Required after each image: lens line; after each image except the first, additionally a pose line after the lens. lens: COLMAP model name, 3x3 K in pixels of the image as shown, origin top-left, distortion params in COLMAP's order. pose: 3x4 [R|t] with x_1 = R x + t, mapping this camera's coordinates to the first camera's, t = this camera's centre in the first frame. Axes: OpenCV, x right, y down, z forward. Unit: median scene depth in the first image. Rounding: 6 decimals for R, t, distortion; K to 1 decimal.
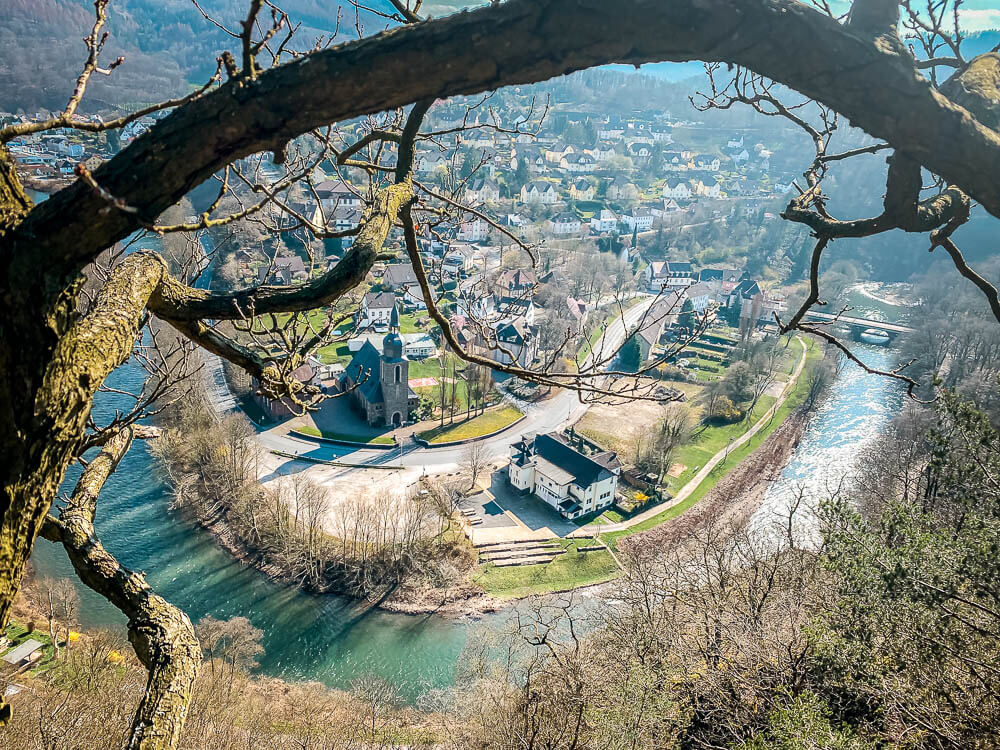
lens RADIAL K [[761.8, 0, 500.0], [0, 761.8, 375.0], [0, 0, 1]] dist [0.055873, -0.002551]
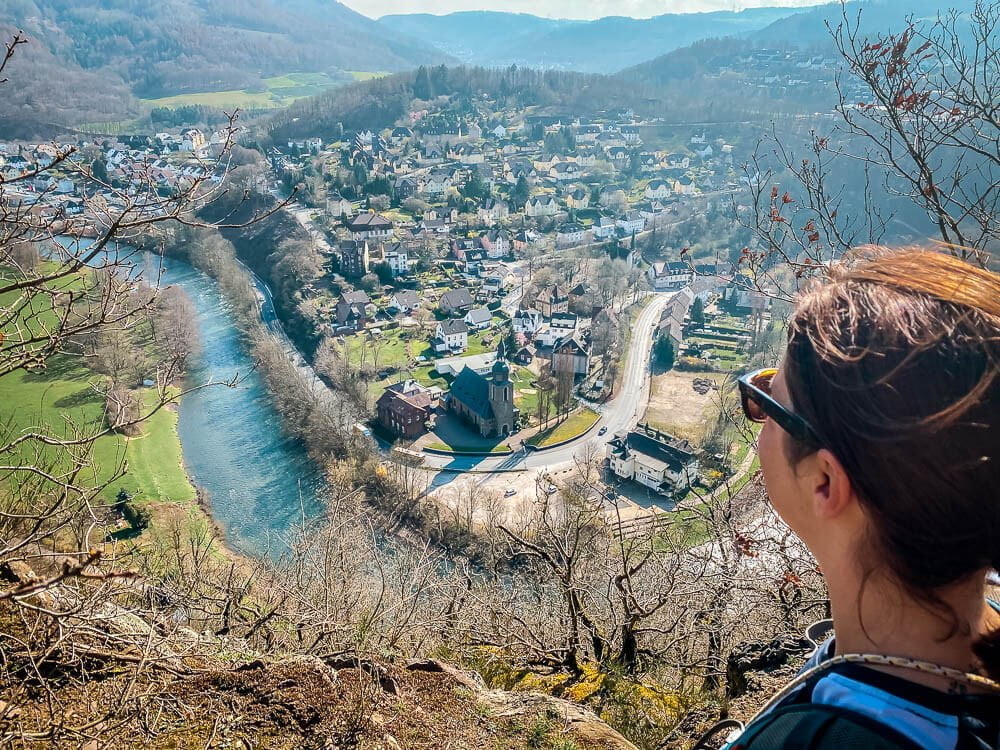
lens RADIAL K [[761.8, 0, 500.0], [0, 761.8, 375.0], [0, 0, 1]] dist [0.055873, -0.002551]
pose [[0.993006, -0.092996, 0.072737, -0.128176], [0.090652, 0.995271, 0.034906, -0.042047], [-0.075640, -0.028068, 0.996740, -0.125723]]
